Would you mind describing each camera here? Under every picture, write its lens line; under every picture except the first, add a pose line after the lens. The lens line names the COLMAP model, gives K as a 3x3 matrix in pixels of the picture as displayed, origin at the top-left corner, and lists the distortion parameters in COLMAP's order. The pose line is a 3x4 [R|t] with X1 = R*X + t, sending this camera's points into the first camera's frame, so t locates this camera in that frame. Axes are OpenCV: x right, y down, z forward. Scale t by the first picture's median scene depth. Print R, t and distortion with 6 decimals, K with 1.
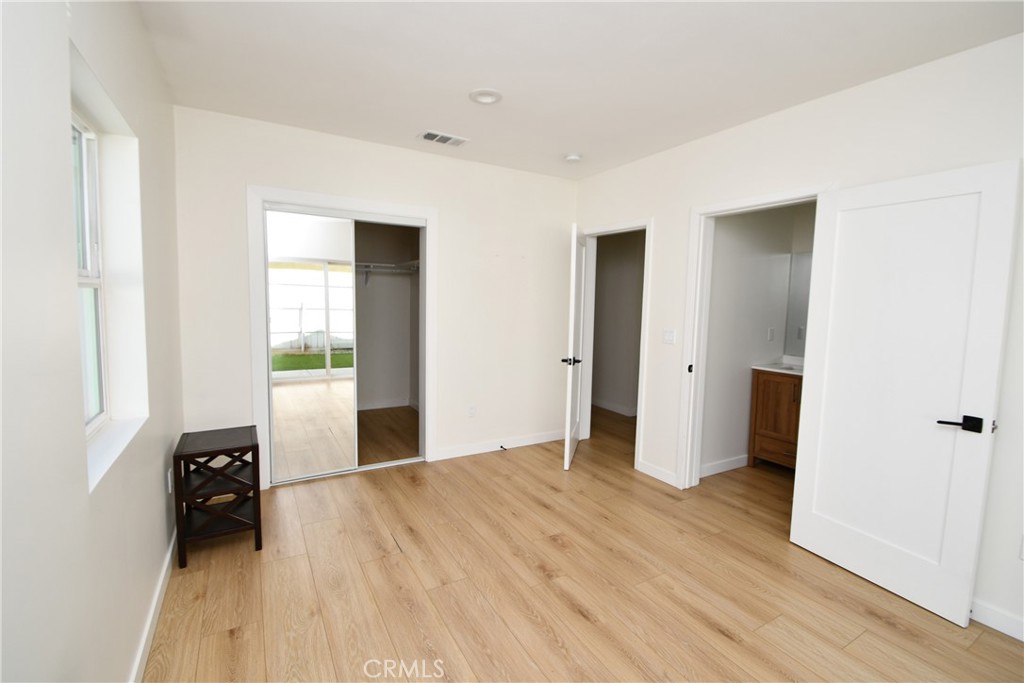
lens RADIAL K [[447.7, 0, 508.9], [0, 447.7, 337.5], [0, 0, 1]] dist [-0.000231, -0.004354]
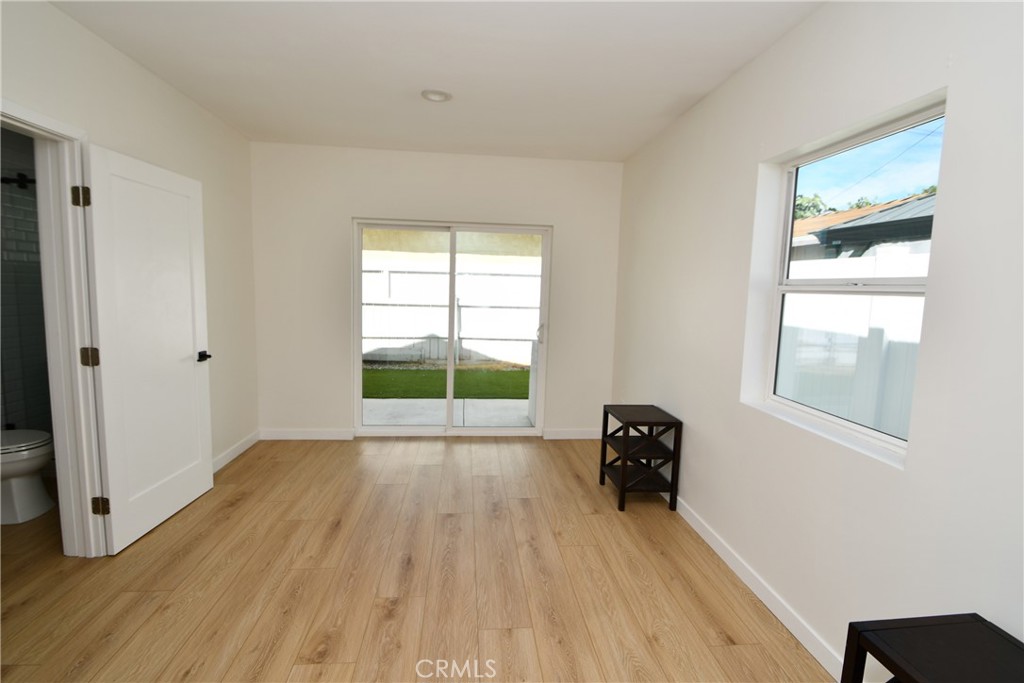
lens RADIAL K [[447.7, 0, 509.9], [0, 447.7, 335.7], [0, 0, 1]] dist [-0.000231, -0.004354]
pose [[-0.909587, -0.088714, 0.405934, -0.463344], [-0.008813, 0.980841, 0.194610, -0.161290], [-0.415421, 0.173437, -0.892942, 1.754358]]
